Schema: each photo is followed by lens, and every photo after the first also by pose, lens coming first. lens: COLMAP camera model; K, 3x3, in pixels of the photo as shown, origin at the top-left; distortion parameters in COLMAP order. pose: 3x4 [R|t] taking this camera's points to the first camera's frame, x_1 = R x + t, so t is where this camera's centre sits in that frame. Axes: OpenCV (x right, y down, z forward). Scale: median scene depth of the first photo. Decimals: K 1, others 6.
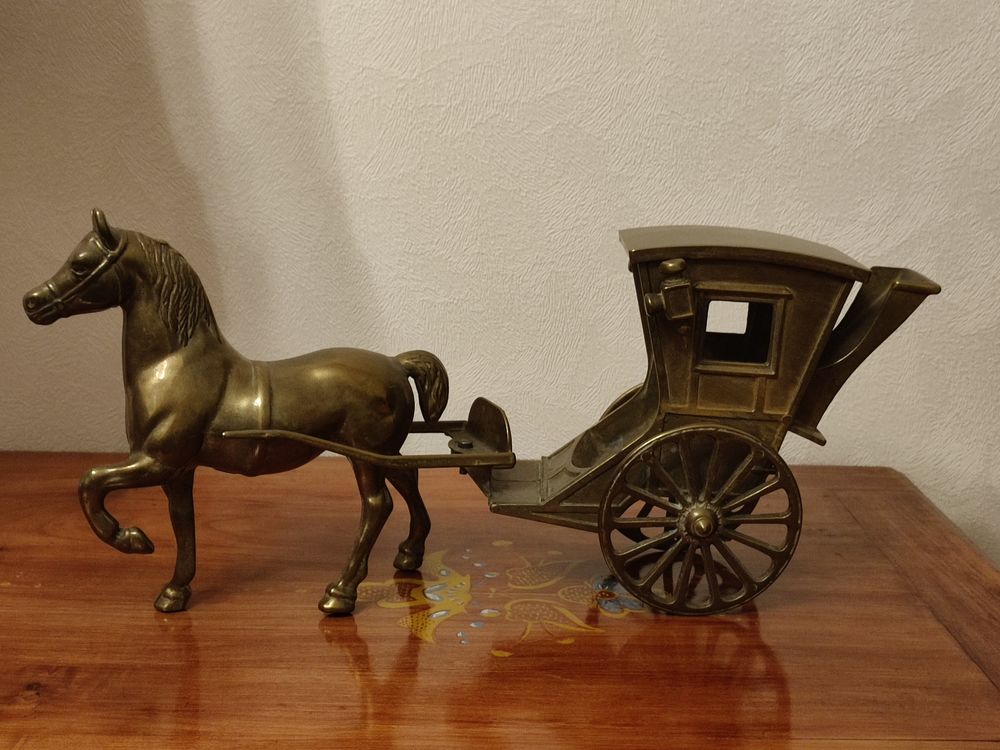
lens RADIAL K [[1516.2, 0, 495.5], [0, 1516.2, 380.7], [0, 0, 1]] dist [-0.023871, 0.000000]
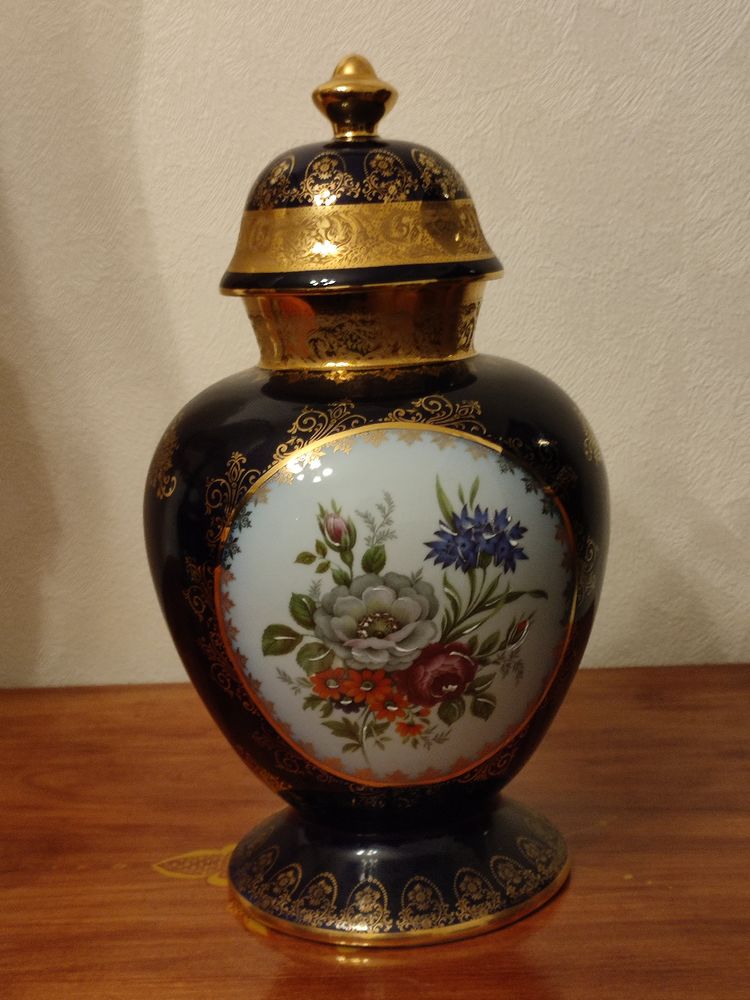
lens RADIAL K [[1516.2, 0, 378.6], [0, 1516.2, 492.9], [0, 0, 1]] dist [-0.023871, 0.000000]
pose [[0.996945, -0.055960, -0.054491, 0.055616], [0.054175, 0.997962, -0.033711, -0.023484], [0.056266, 0.030656, 0.997945, 0.138790]]
